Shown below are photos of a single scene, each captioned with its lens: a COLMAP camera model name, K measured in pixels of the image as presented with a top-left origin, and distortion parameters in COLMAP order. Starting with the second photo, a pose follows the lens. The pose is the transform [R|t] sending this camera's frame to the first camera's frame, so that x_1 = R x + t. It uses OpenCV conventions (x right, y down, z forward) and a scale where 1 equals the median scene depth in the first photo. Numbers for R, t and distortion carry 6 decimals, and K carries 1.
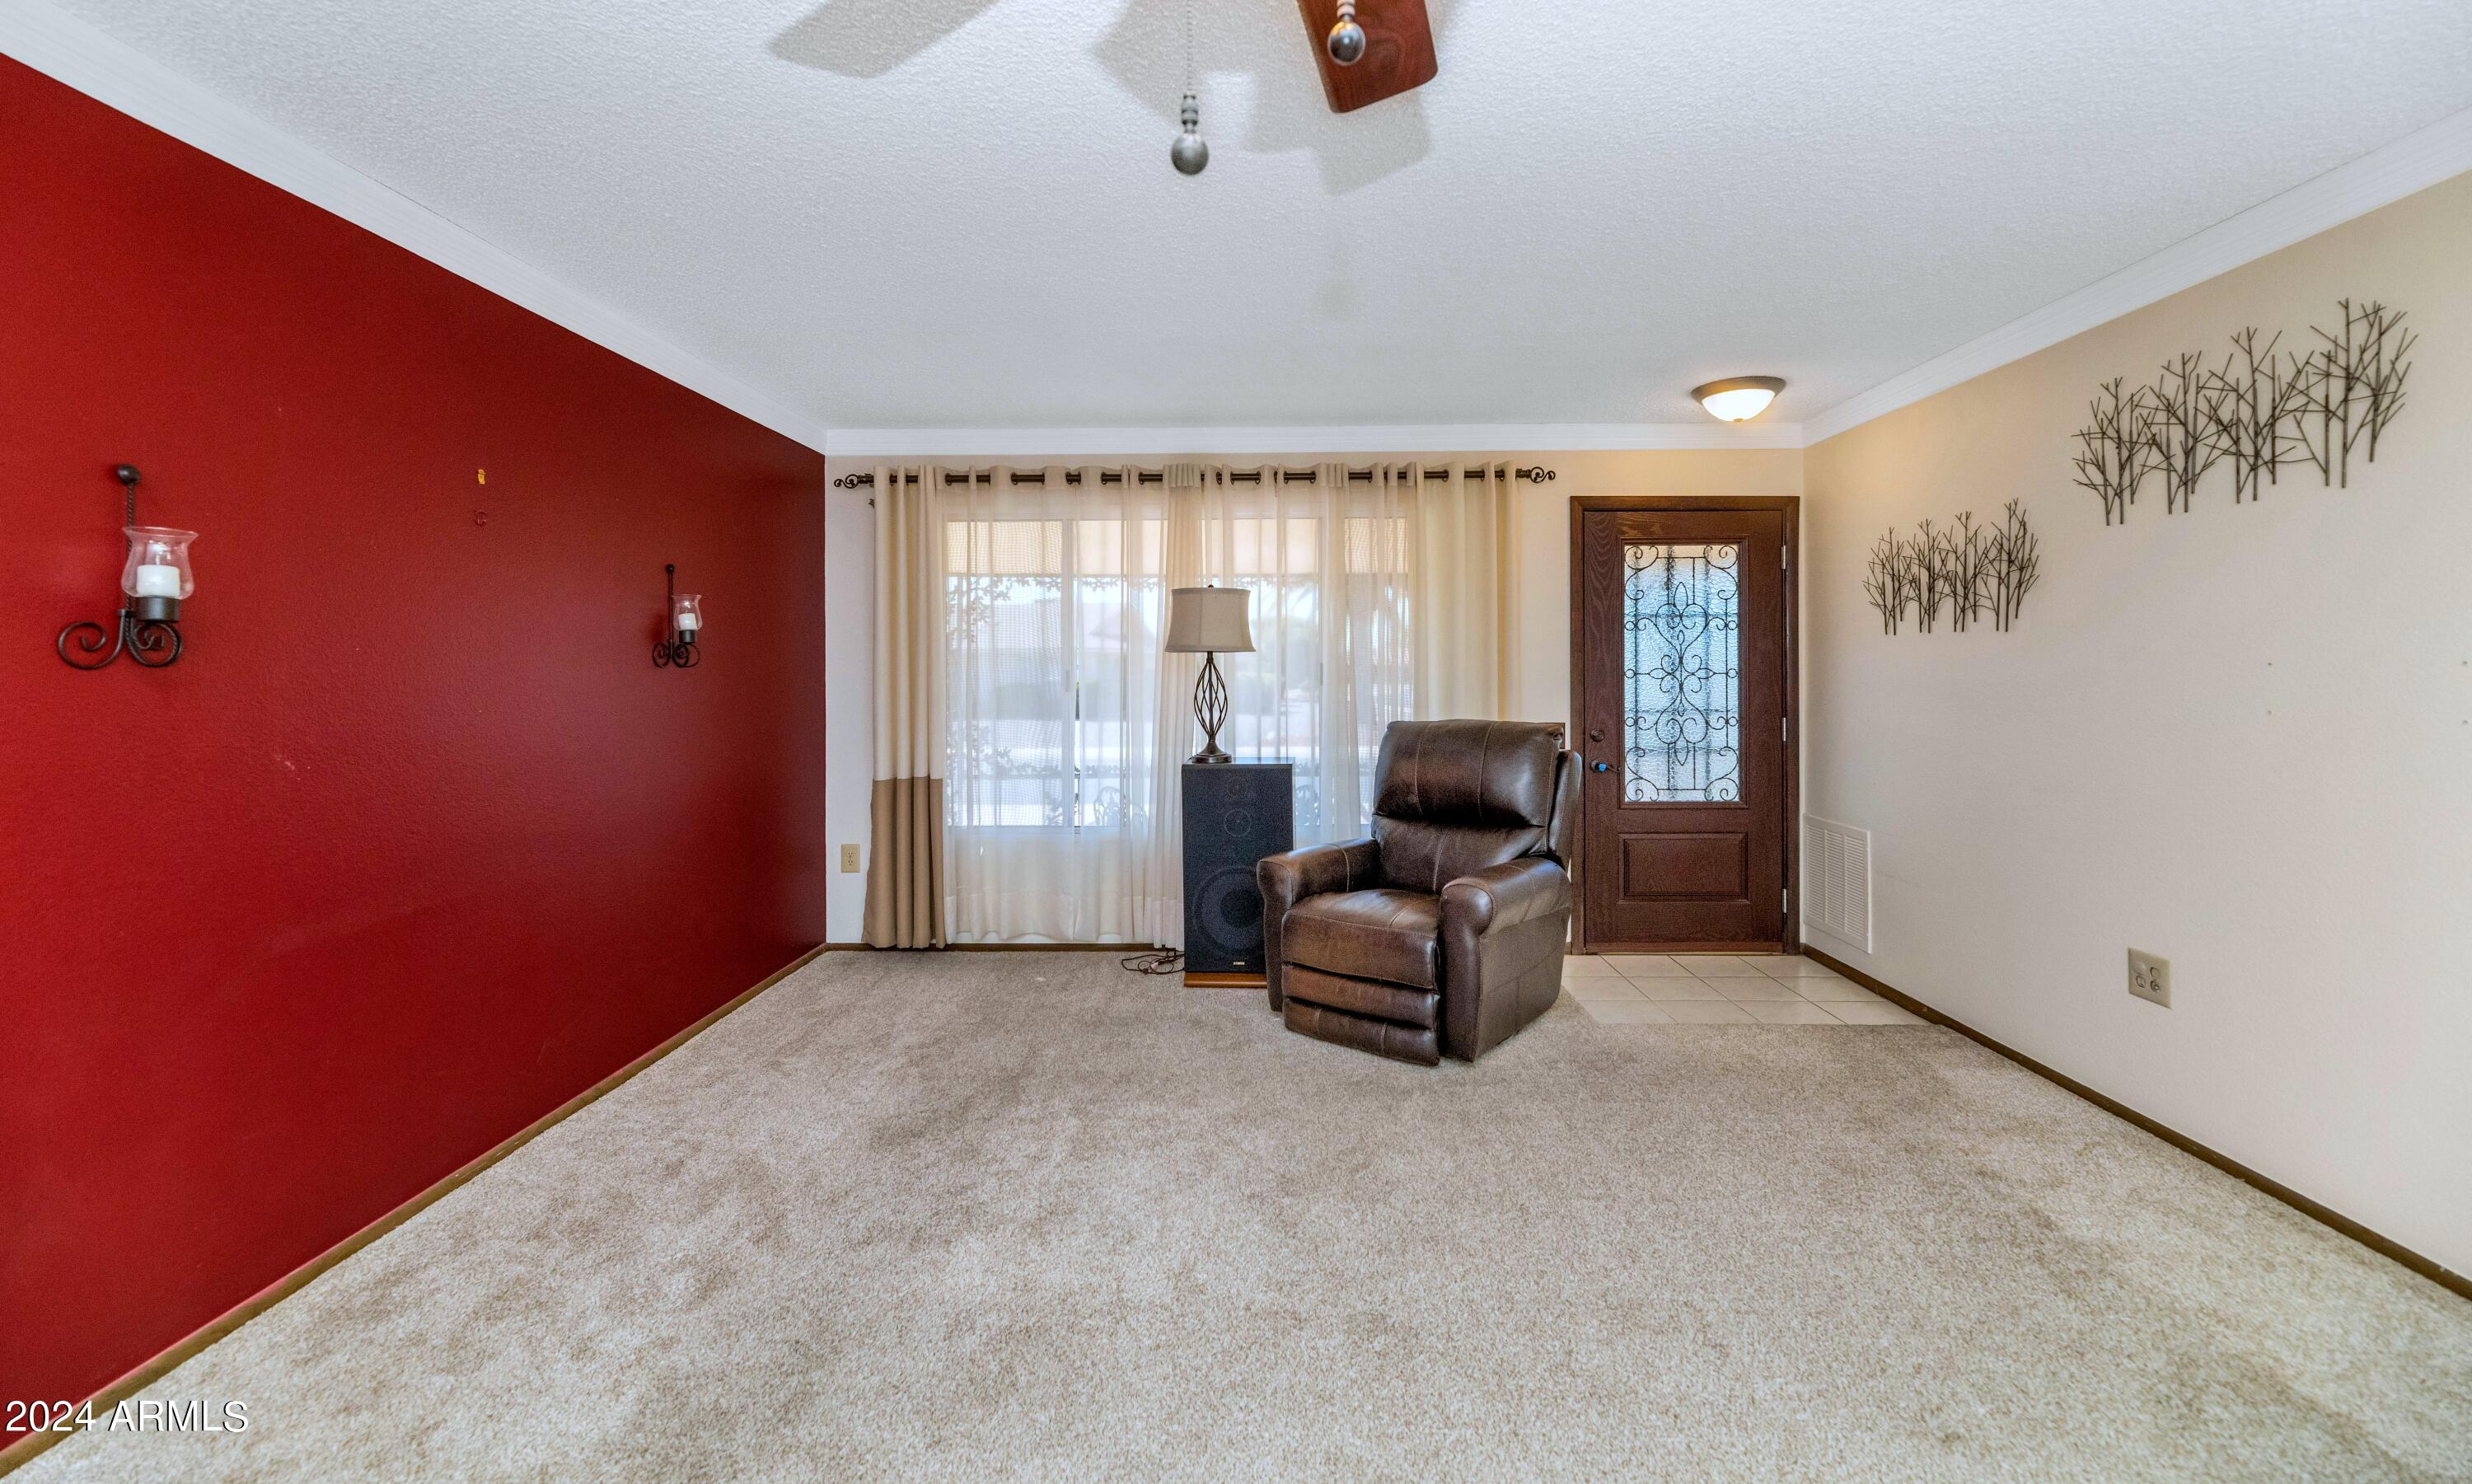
lens RADIAL K [[1020.4, 0, 1248.1], [0, 1020.4, 666.7], [0, 0, 1]] dist [-0.007458, 0.000007]
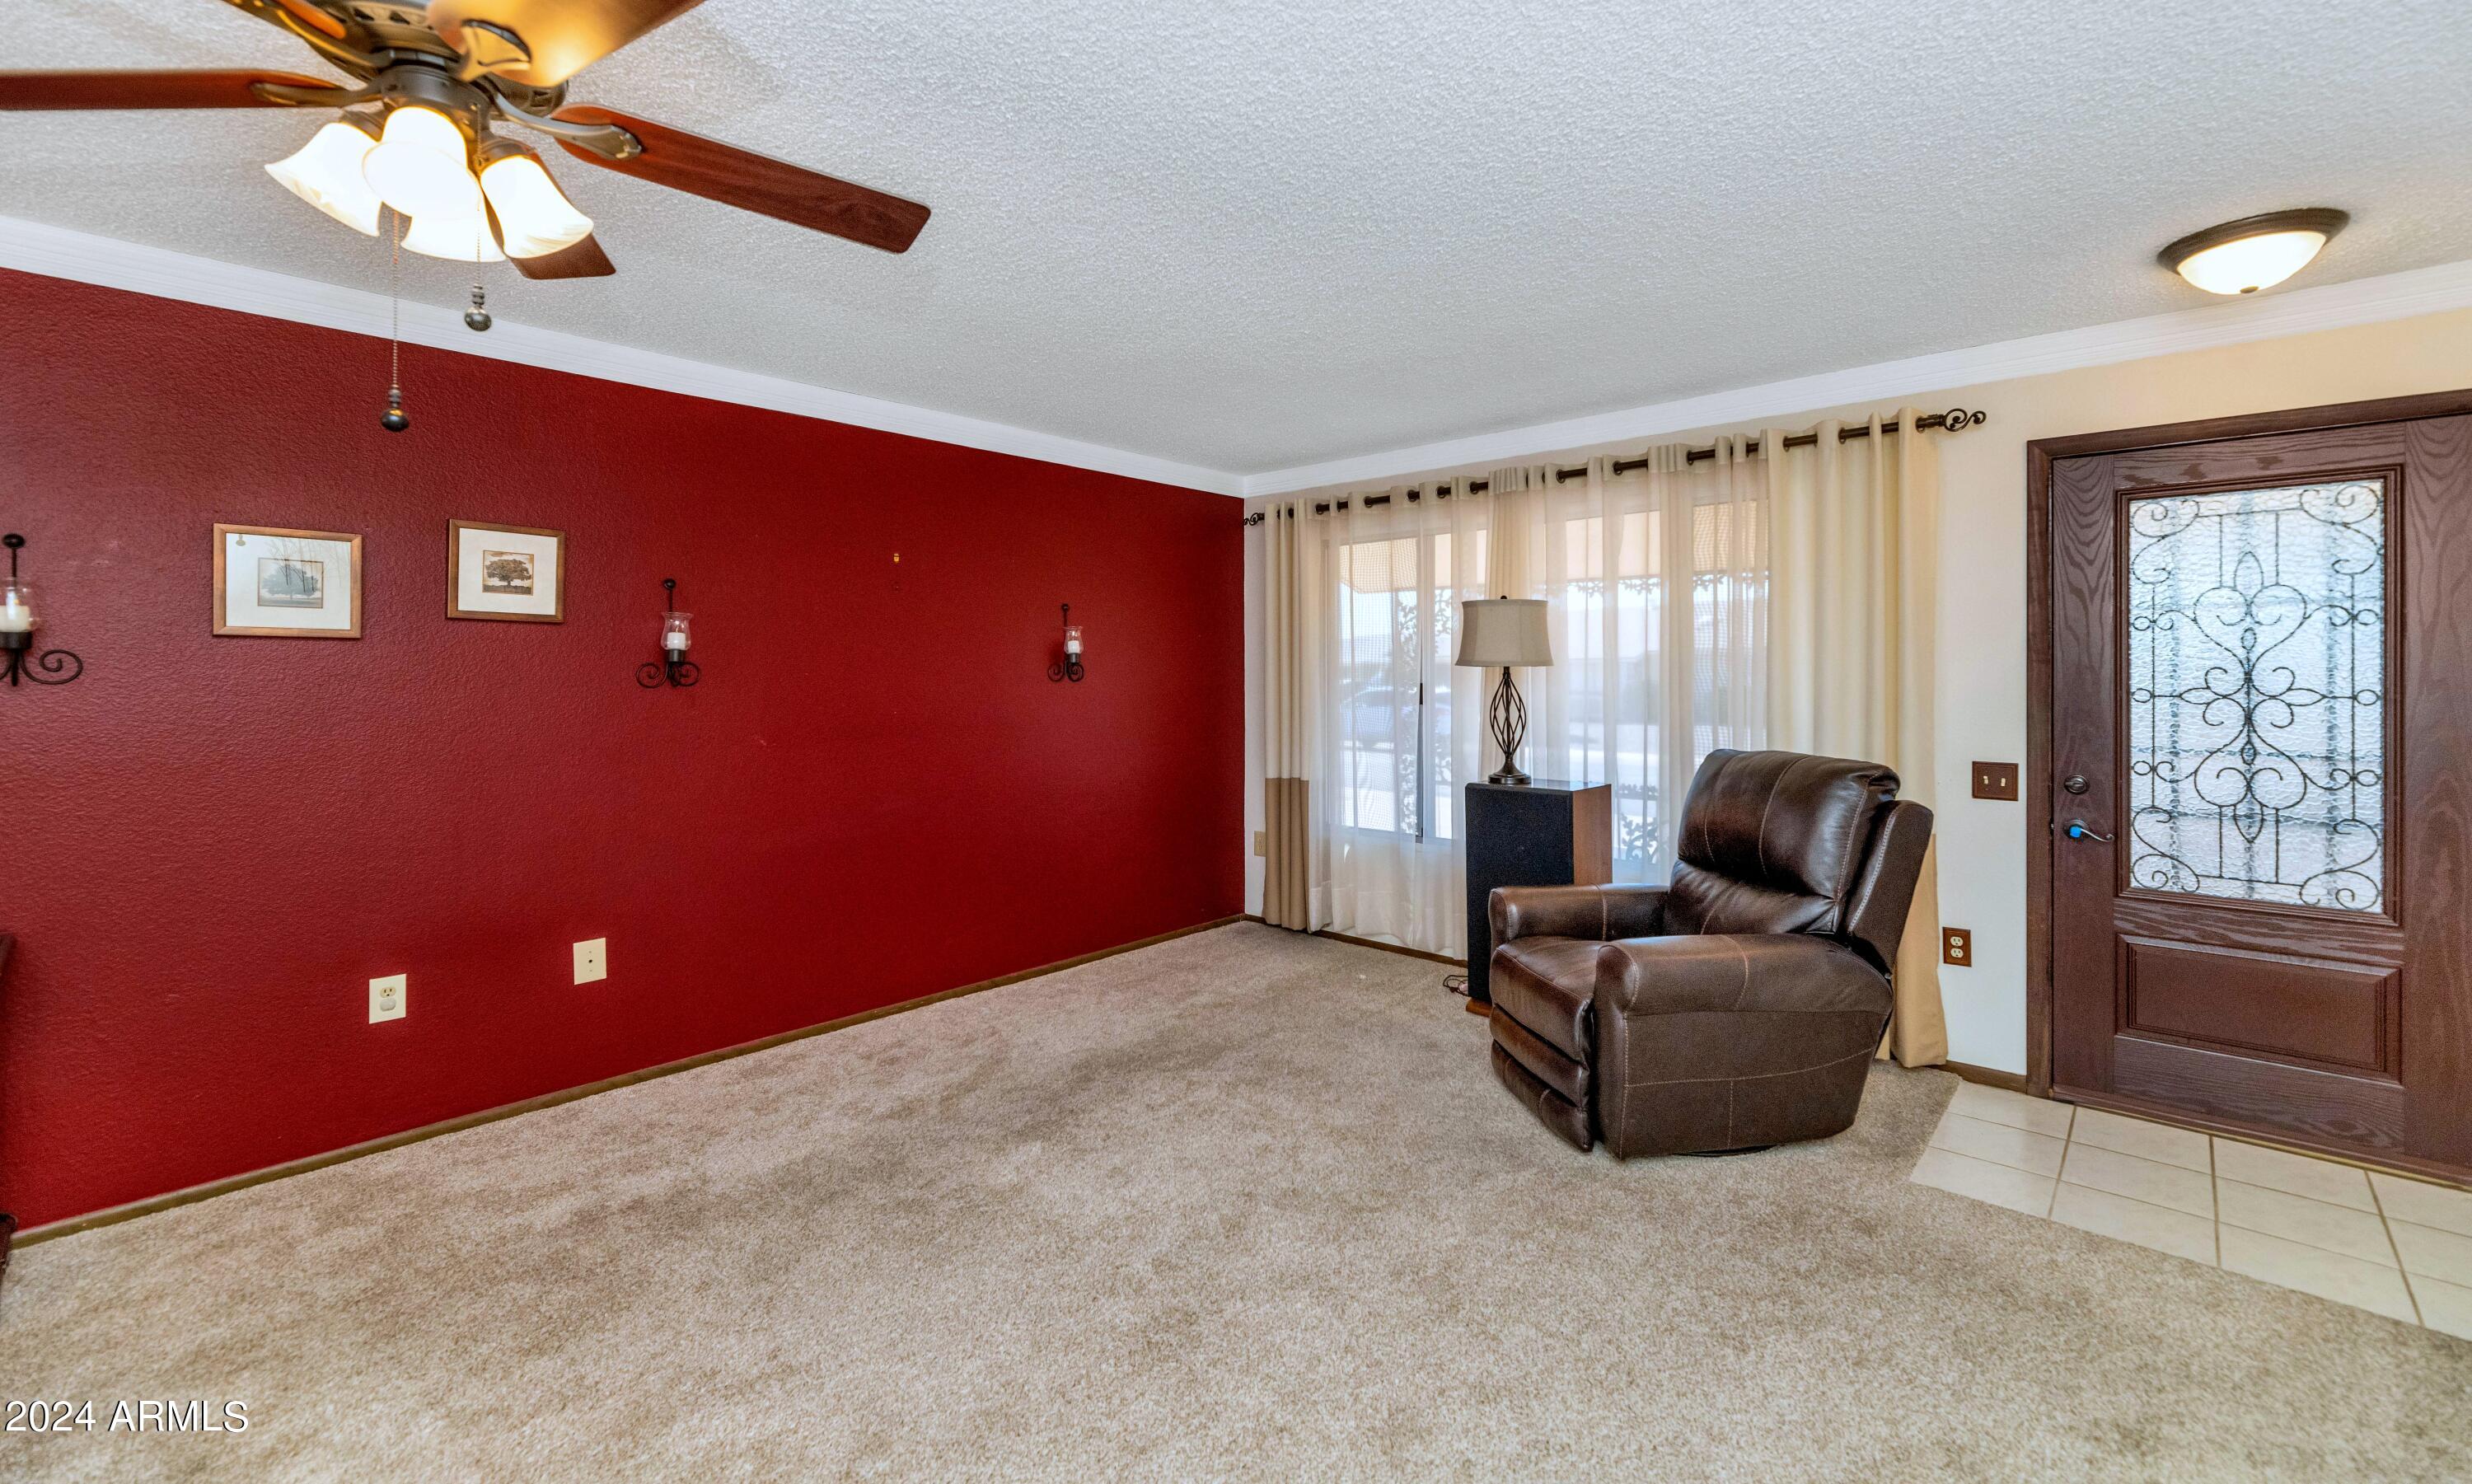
lens RADIAL K [[1020.4, 0, 1217.6], [0, 1020.4, 668.4], [0, 0, 1]] dist [-0.007458, 0.000007]
pose [[0.746110, -0.001775, -0.665820, 0.389289], [0.002675, 0.999996, 0.000332, -0.013337], [0.665817, -0.002029, 0.746112, 0.112263]]
